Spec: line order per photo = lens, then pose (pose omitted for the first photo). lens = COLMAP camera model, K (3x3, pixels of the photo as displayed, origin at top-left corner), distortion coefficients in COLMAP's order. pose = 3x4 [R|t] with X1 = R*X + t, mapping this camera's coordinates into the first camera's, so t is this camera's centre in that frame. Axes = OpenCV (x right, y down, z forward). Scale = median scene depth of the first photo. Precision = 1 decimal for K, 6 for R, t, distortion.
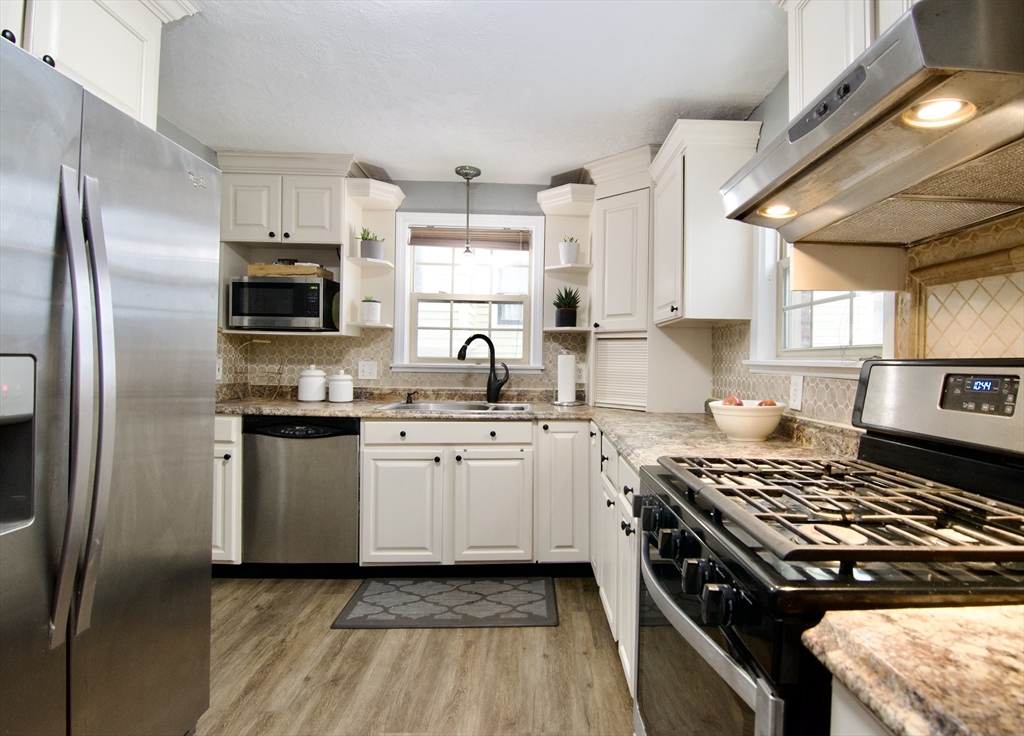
lens RADIAL K [[547.9, 0, 561.7], [0, 547.9, 356.8], [0, 0, 1]] dist [0.002187, 0.000264]
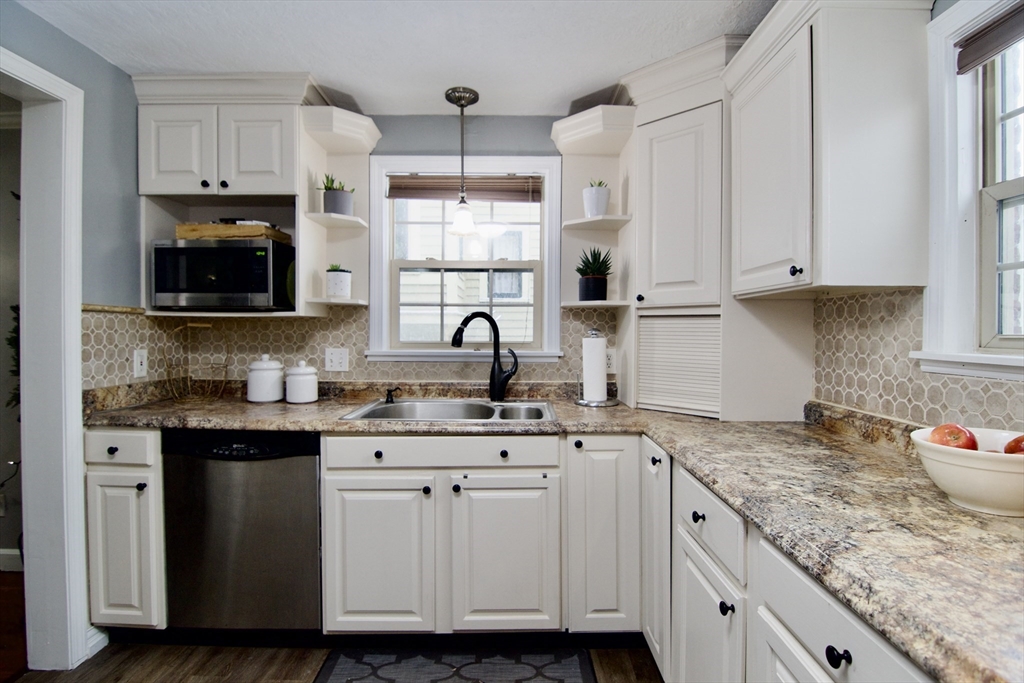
lens RADIAL K [[510.9, 0, 518.5], [0, 510.9, 332.4], [0, 0, 1]] dist [-0.003534, -0.000570]
pose [[0.998991, -0.011647, -0.043374, -0.067867], [0.012137, 0.999865, 0.011059, -0.020549], [0.043239, -0.011575, 0.998998, 0.304661]]
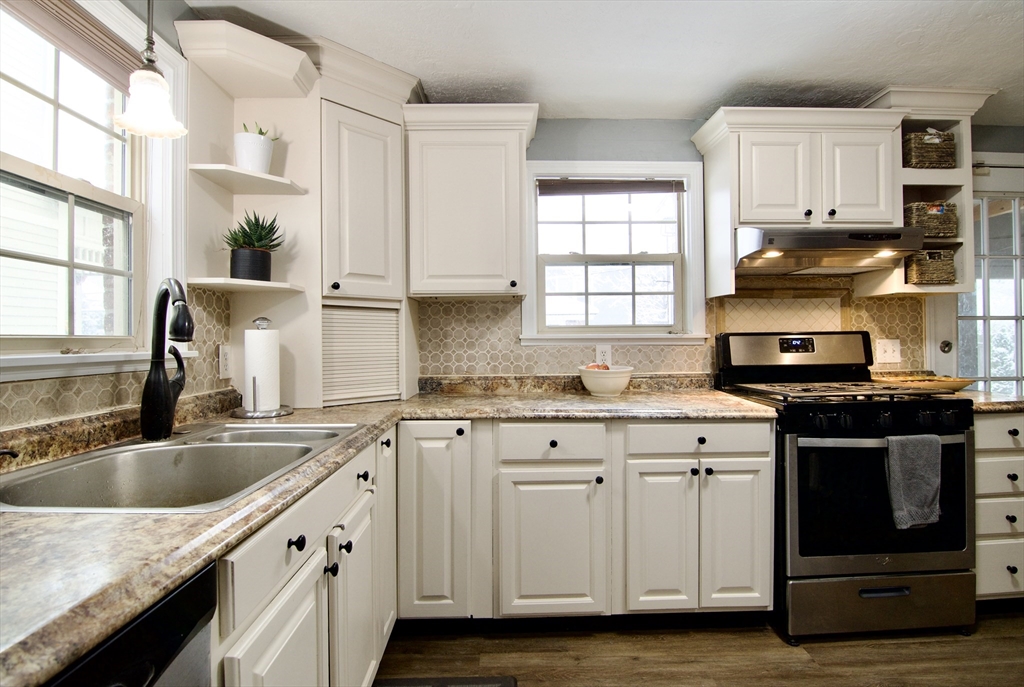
lens RADIAL K [[510.9, 0, 518.5], [0, 510.9, 334.4], [0, 0, 1]] dist [-0.003534, -0.000570]
pose [[0.021475, -0.005636, 0.999754, -0.553359], [0.001727, 0.999983, 0.005600, -0.000499], [-0.999768, 0.001606, 0.021484, 0.744891]]
